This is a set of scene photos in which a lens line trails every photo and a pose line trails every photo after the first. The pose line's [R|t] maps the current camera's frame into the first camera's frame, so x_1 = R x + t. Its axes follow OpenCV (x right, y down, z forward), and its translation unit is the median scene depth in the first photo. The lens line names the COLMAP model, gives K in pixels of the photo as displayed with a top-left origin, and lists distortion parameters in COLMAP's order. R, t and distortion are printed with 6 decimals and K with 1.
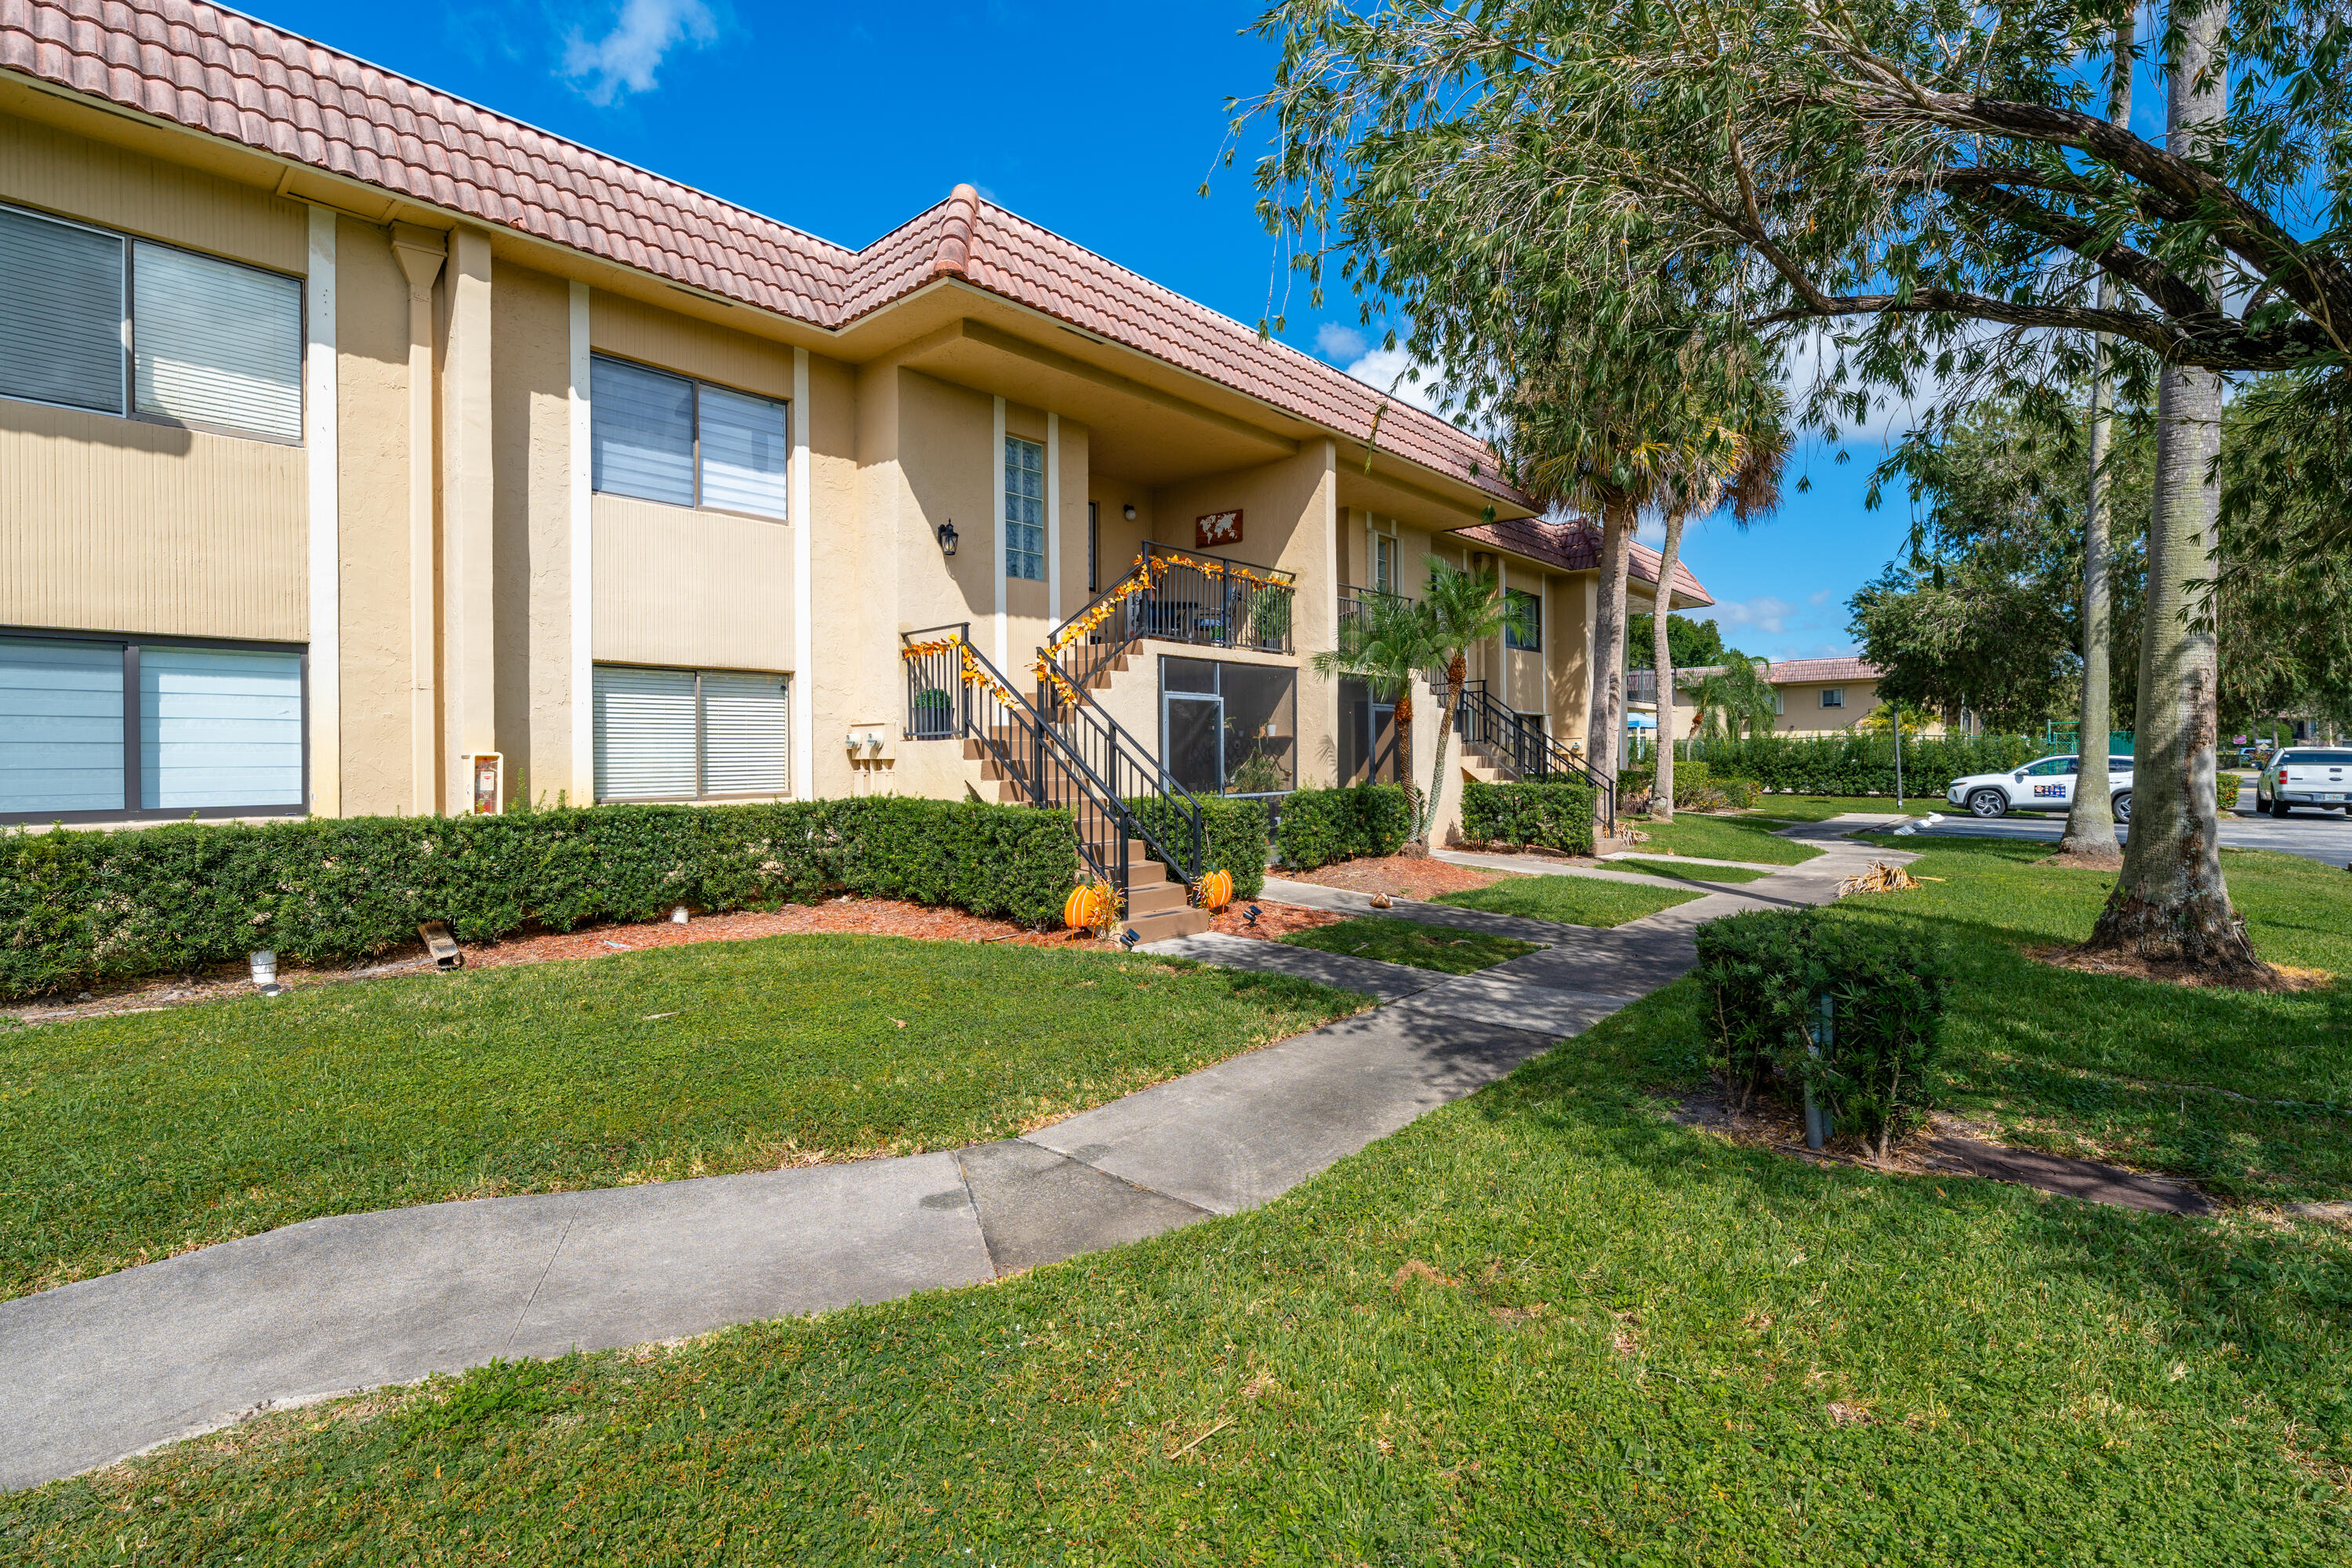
lens RADIAL K [[1074.2, 0, 1176.5], [0, 1074.2, 769.9], [0, 0, 1]] dist [0.002721, -0.000029]
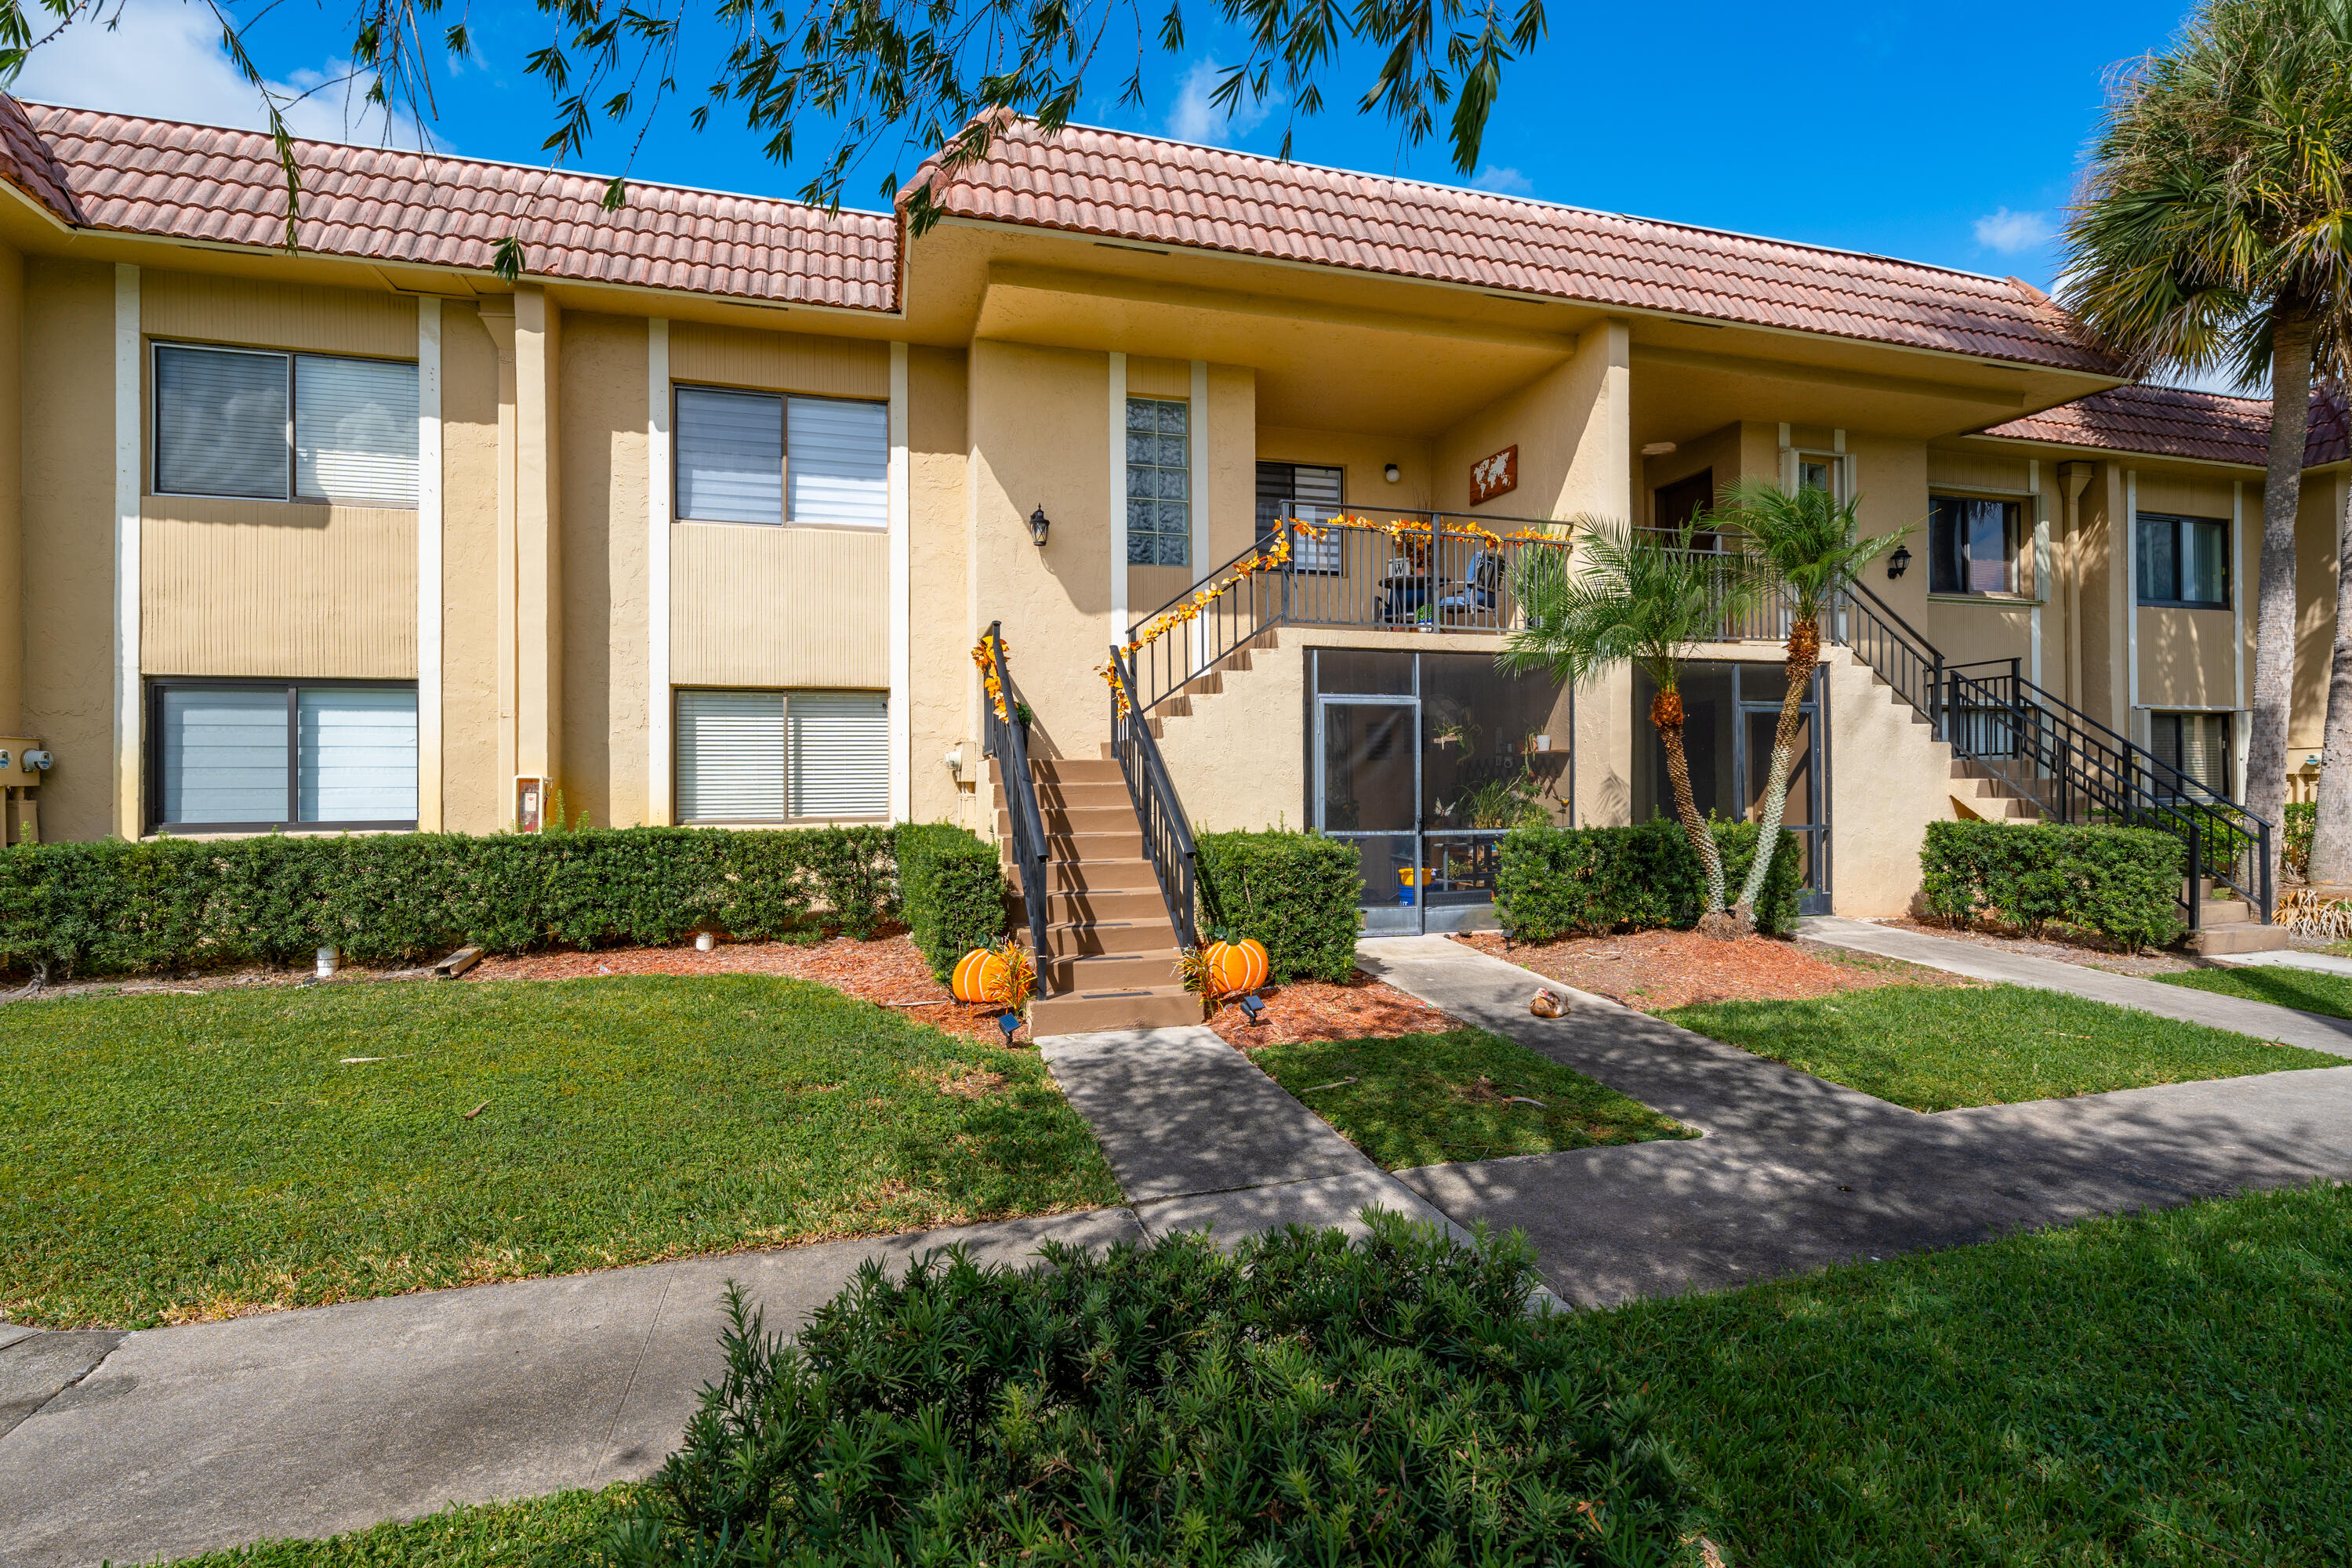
lens RADIAL K [[1074.2, 0, 1175.9], [0, 1074.2, 781.6], [0, 0, 1]] dist [0.002721, -0.000029]
pose [[0.843911, 0.005371, -0.536456, 0.387773], [-0.007963, 0.999965, -0.002516, -0.010192], [0.536424, 0.006395, 0.843924, 0.371449]]
